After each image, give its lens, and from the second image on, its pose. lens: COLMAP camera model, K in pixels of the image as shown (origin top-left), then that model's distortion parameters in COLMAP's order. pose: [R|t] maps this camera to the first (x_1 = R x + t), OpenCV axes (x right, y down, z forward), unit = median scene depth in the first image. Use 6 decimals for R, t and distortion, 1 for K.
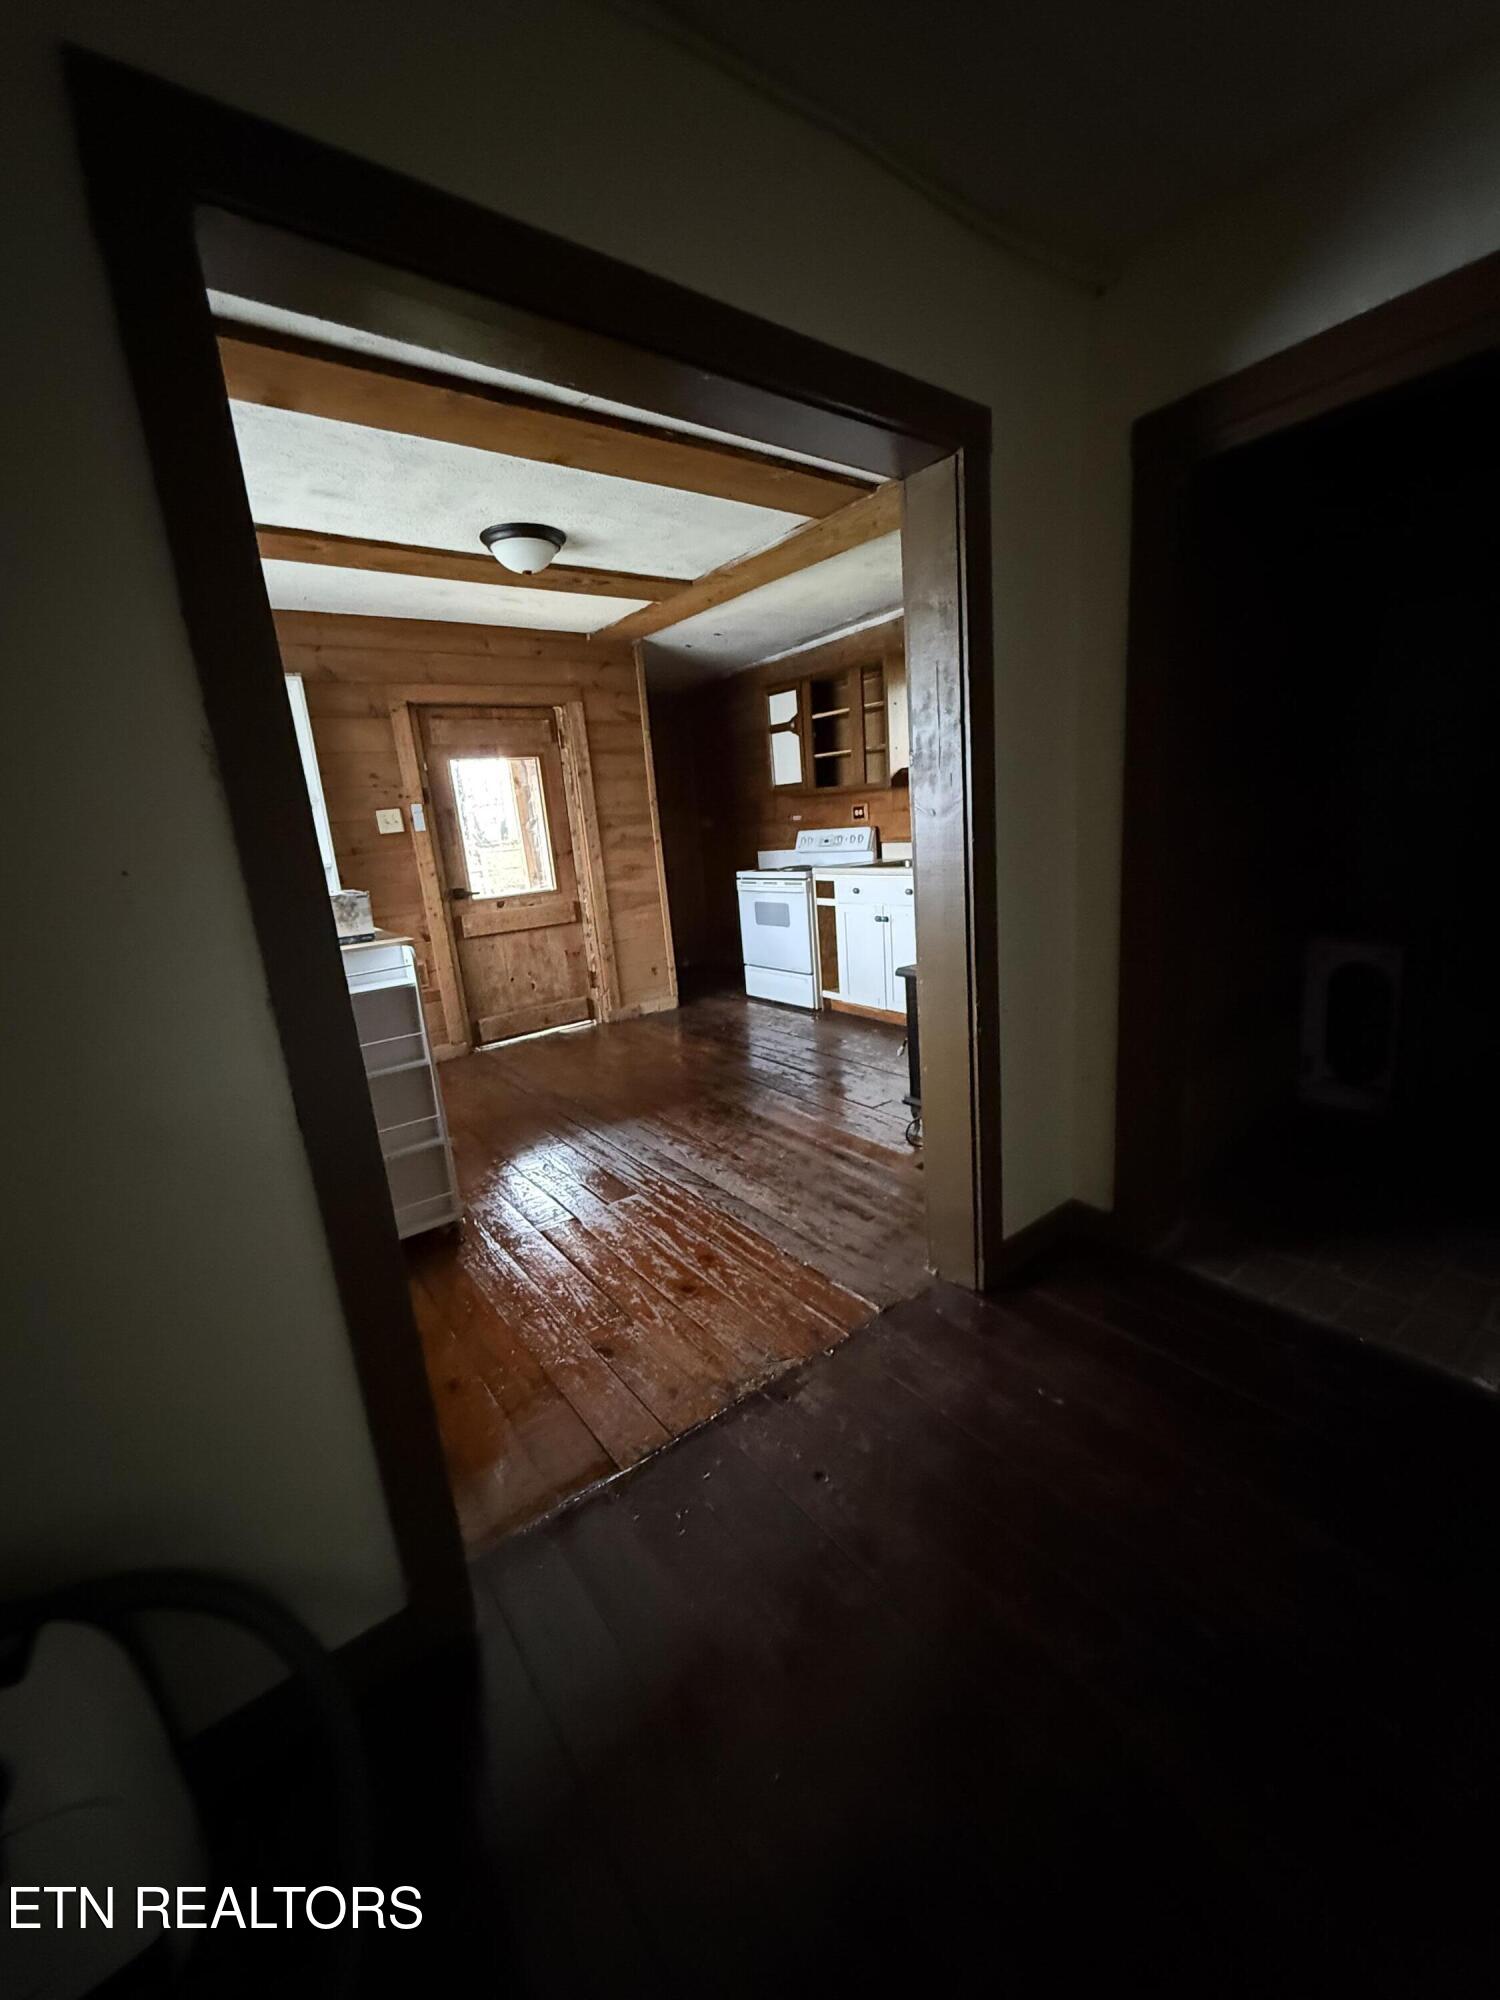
lens RADIAL K [[791.6, 0, 755.5], [0, 791.6, 995.7], [0, 0, 1]] dist [0.000184, 0.000116]
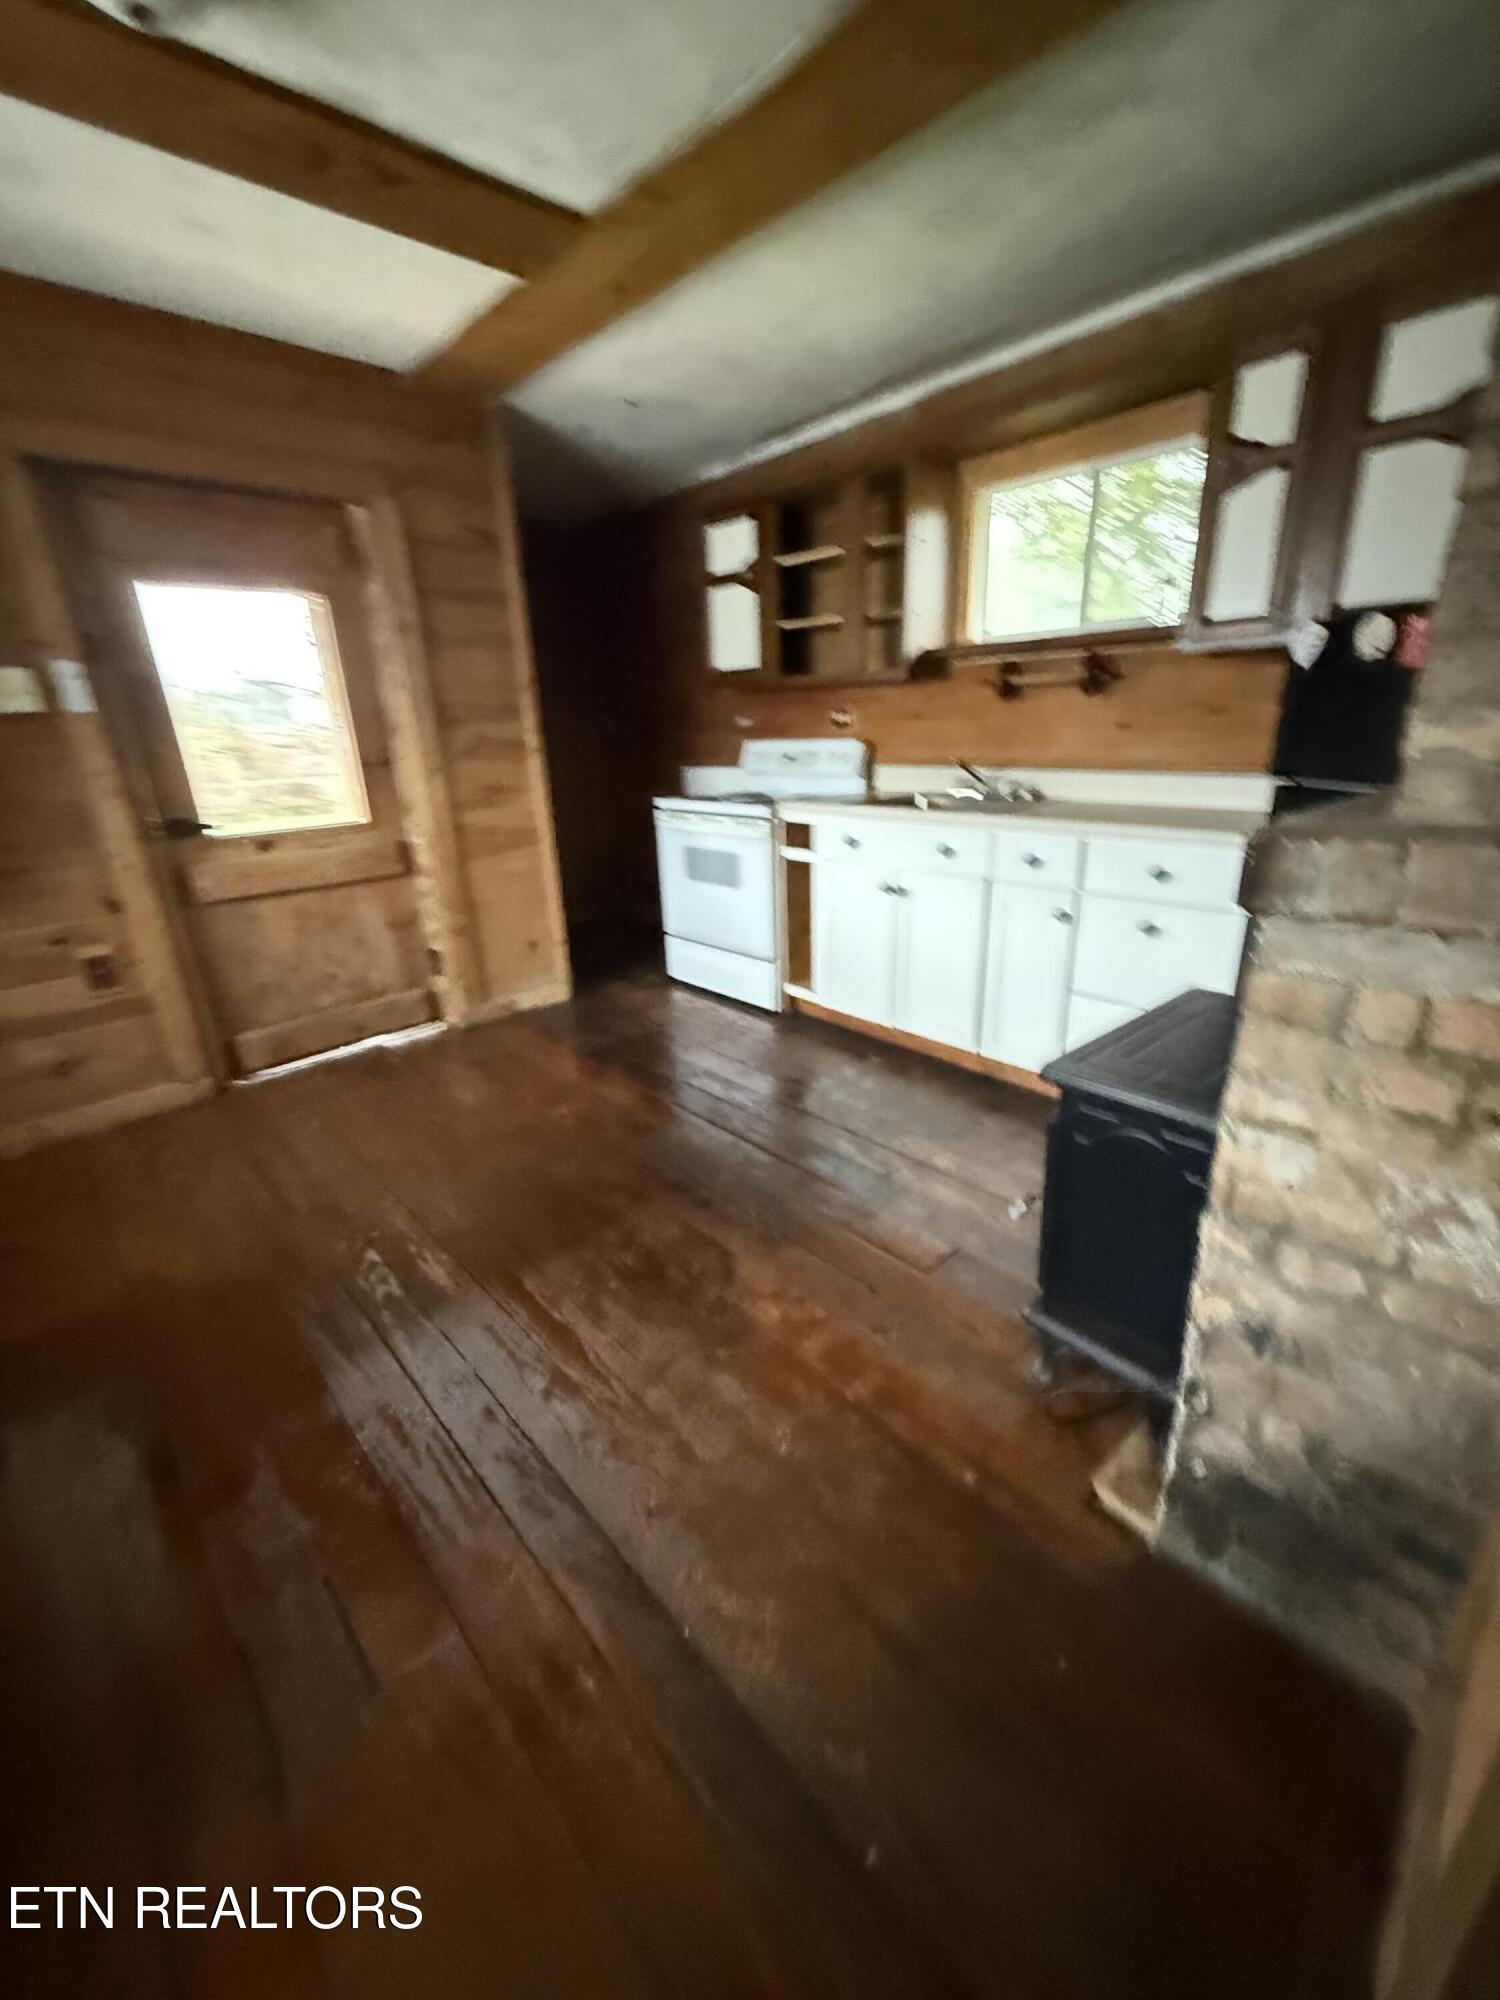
lens RADIAL K [[795.8, 0, 748.8], [0, 795.8, 994.2], [0, 0, 1]] dist [0.000358, -0.000049]
pose [[0.993278, 0.005560, 0.115621, -0.027312], [-0.017796, 0.994305, 0.105073, -0.073395], [-0.114379, -0.106424, 0.987720, 0.347747]]
